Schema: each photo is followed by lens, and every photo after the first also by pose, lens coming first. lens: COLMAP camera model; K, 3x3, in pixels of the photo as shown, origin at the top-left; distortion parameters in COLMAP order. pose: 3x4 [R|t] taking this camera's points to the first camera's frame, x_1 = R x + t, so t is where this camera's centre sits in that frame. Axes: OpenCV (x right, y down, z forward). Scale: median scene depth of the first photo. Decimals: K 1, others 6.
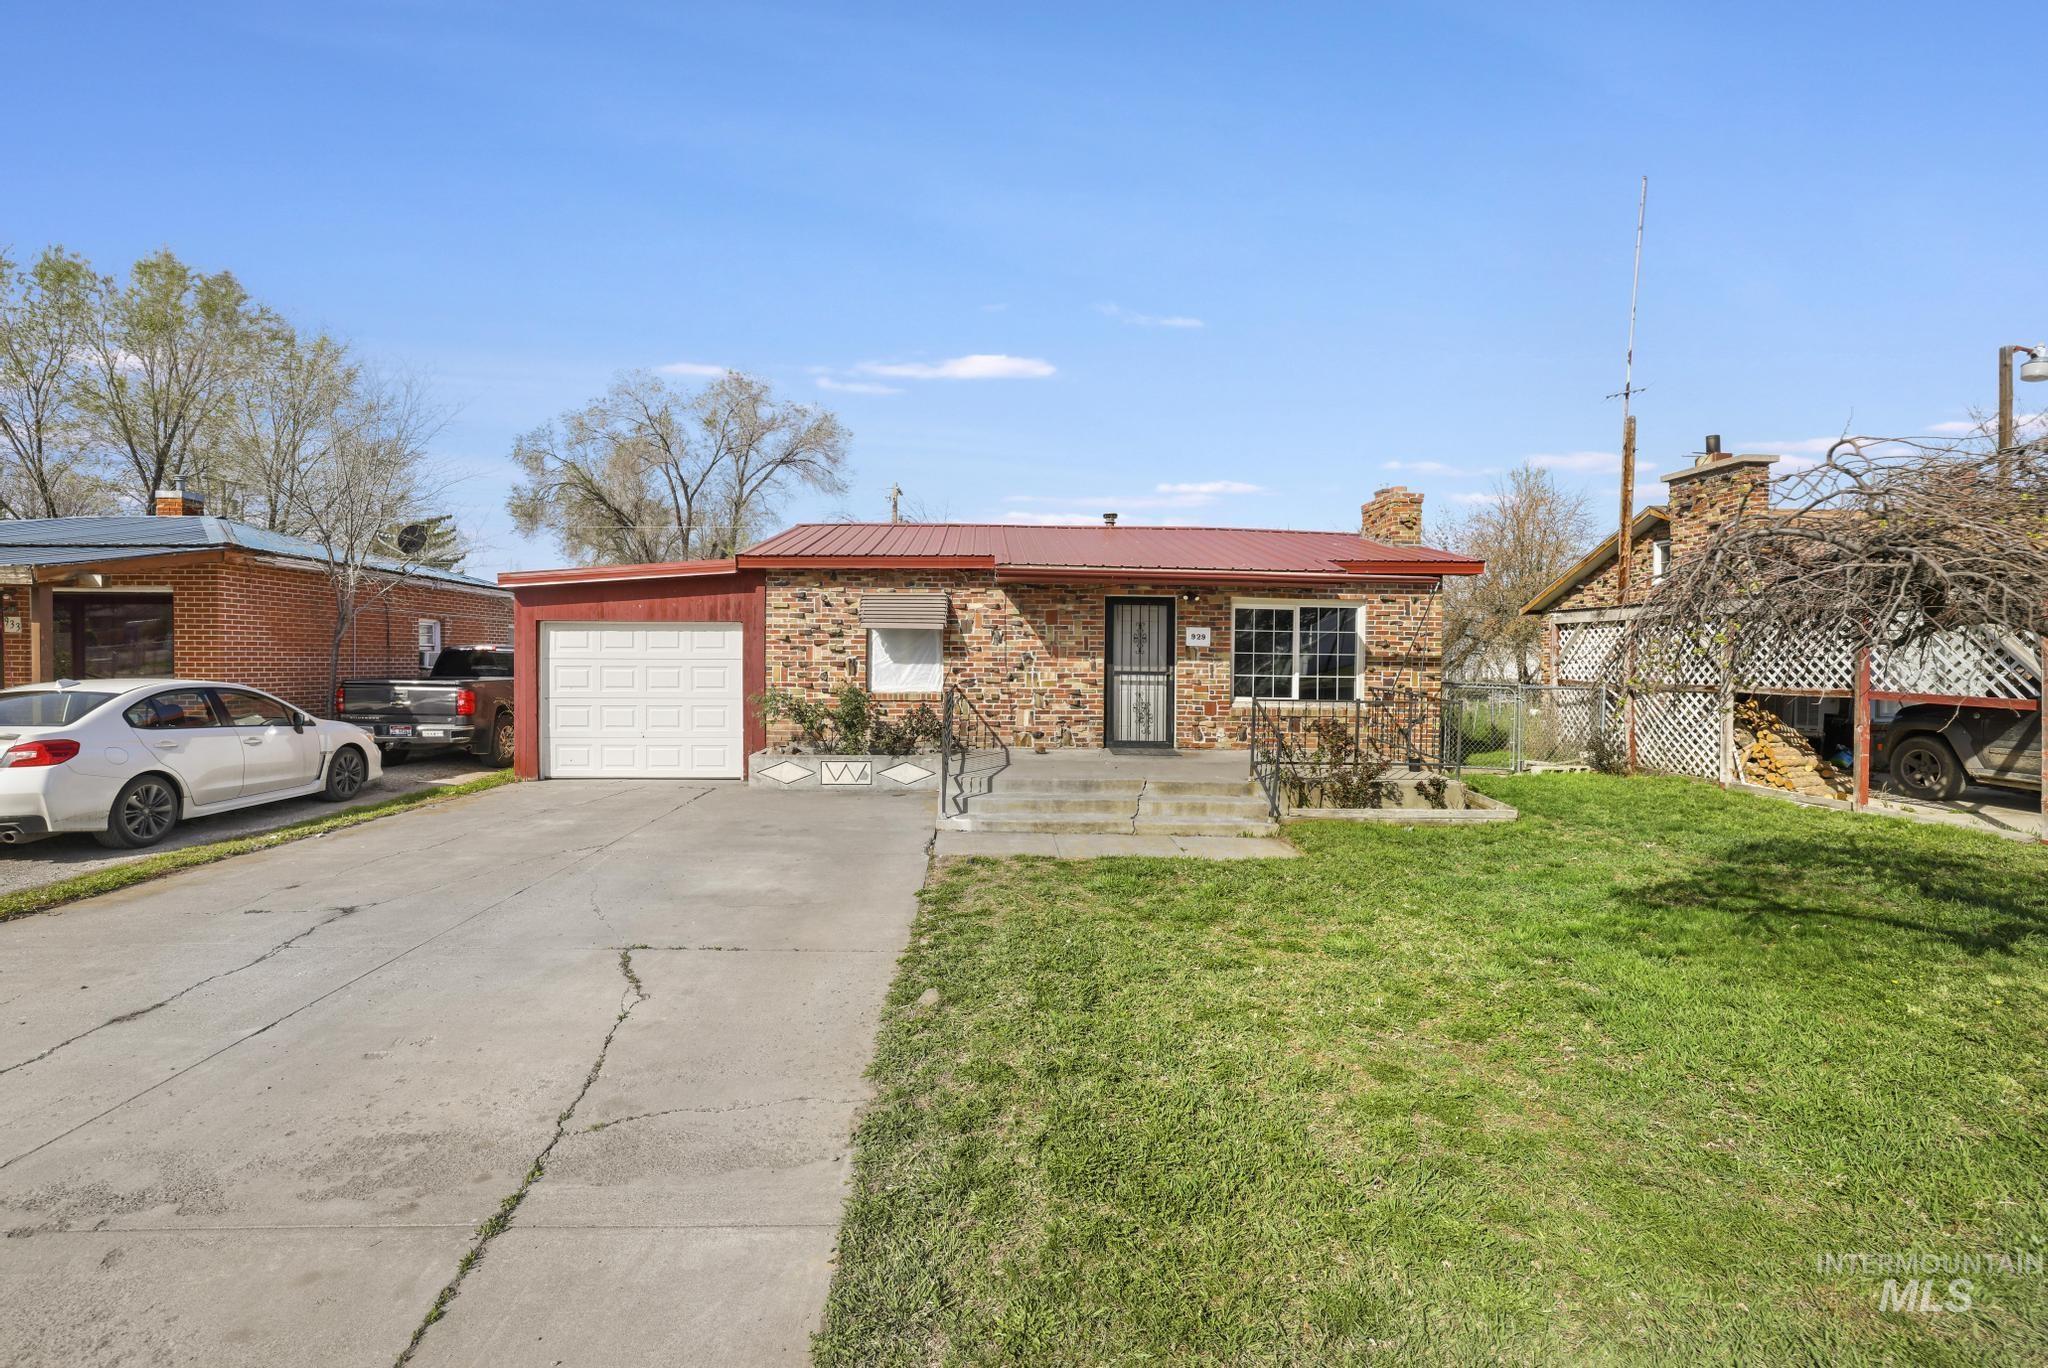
lens RADIAL K [[910.4, 0, 1009.3], [0, 910.4, 681.5], [0, 0, 1]] dist [-0.012455, 0.000043]
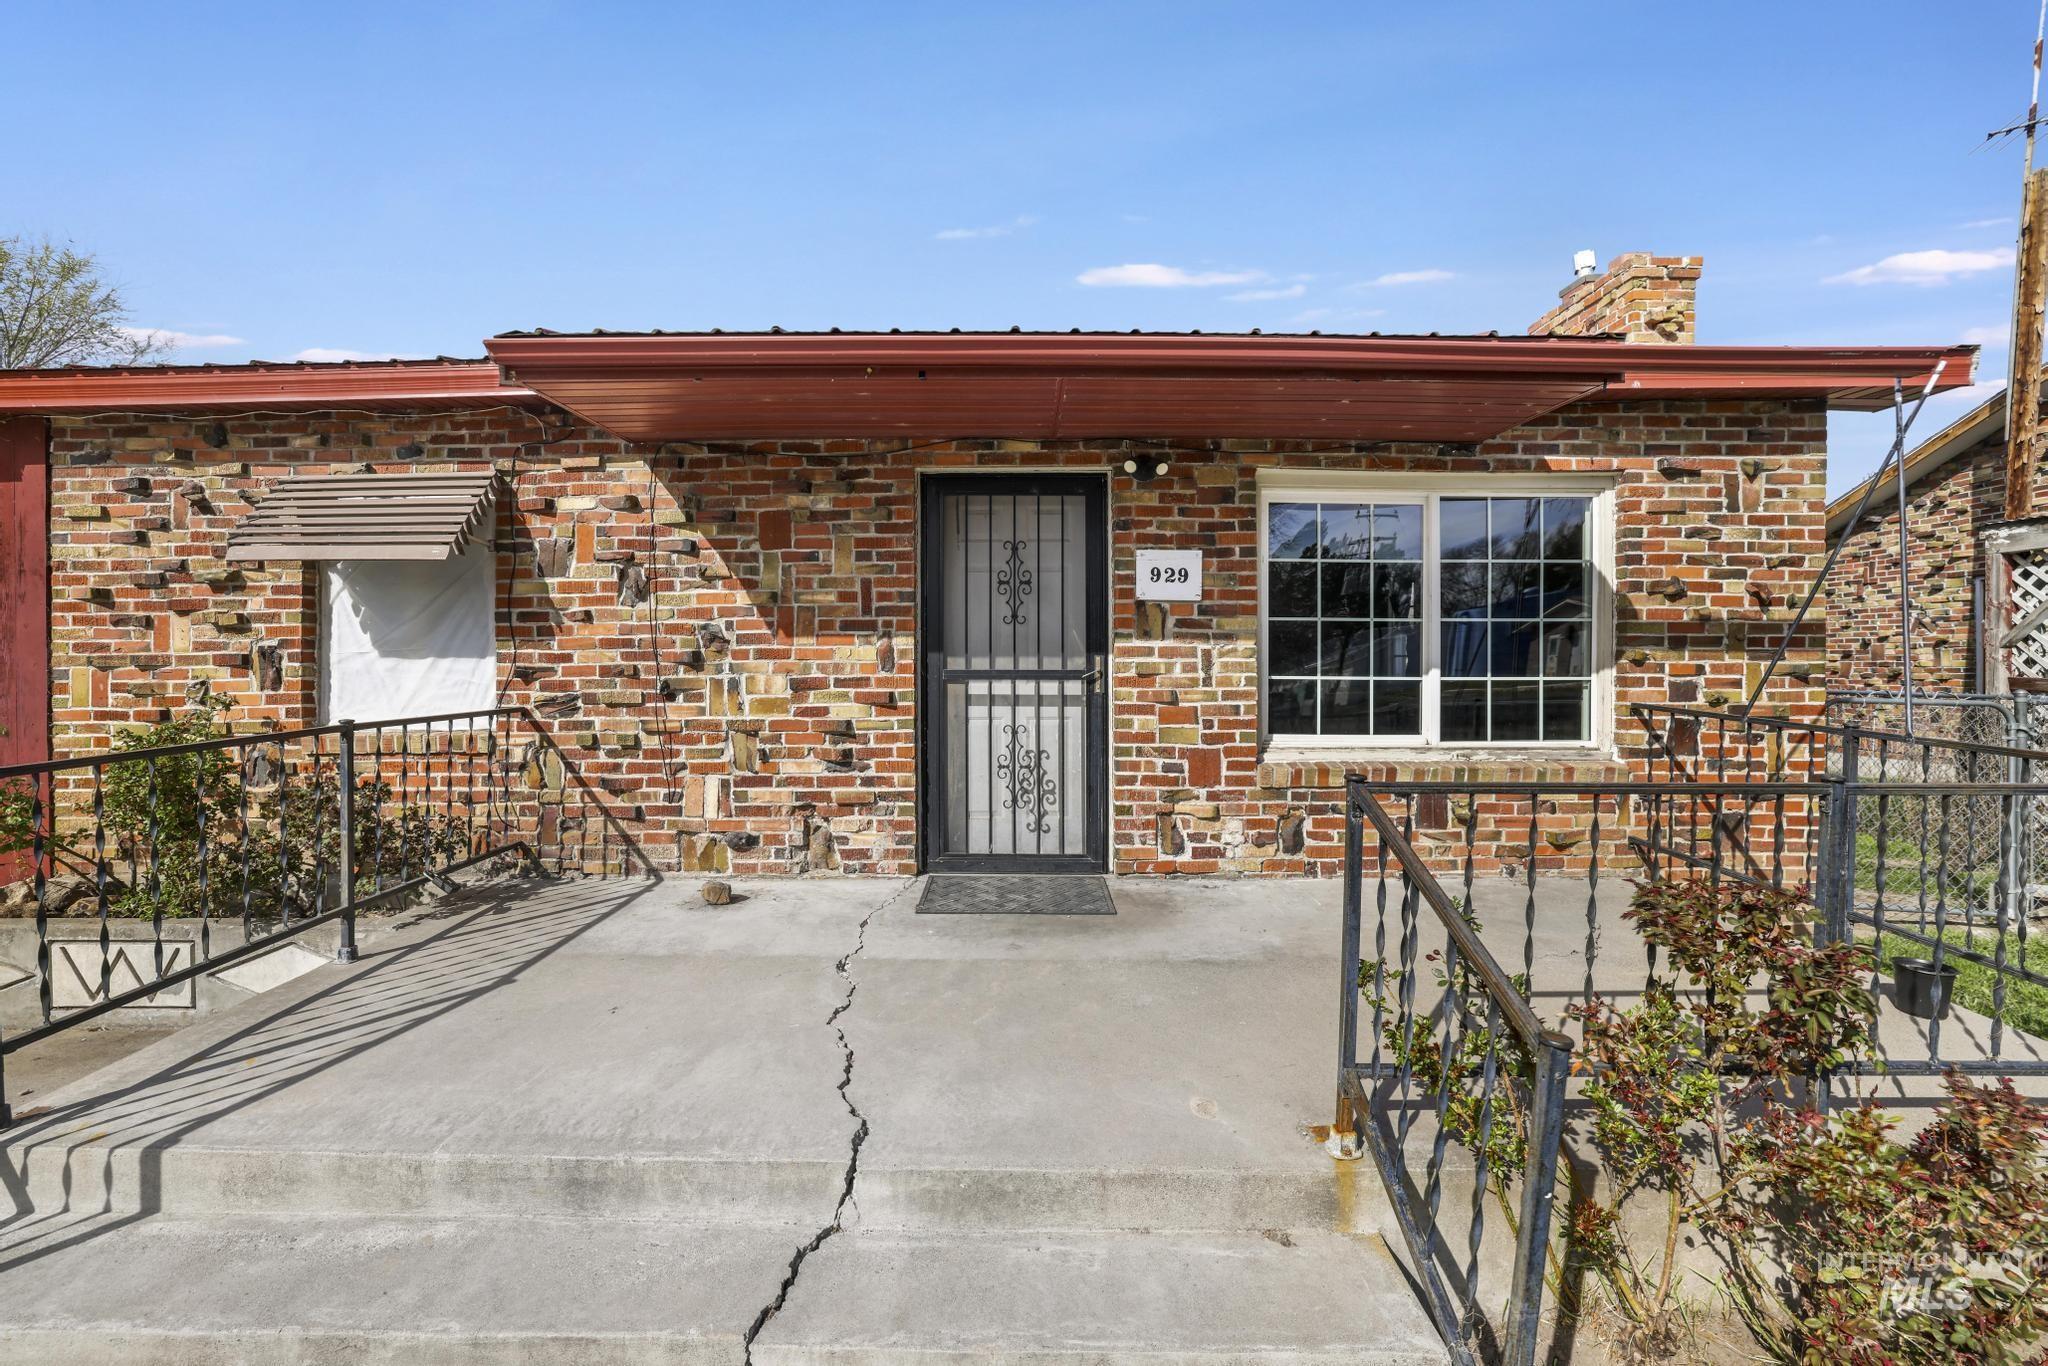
lens RADIAL K [[910.4, 0, 1009.7], [0, 910.4, 678.4], [0, 0, 1]] dist [-0.012455, 0.000043]
pose [[0.998779, -0.012035, -0.047911, 0.160167], [0.011563, 0.999882, -0.010127, -0.003835], [0.048027, 0.009561, 0.998800, 0.626030]]
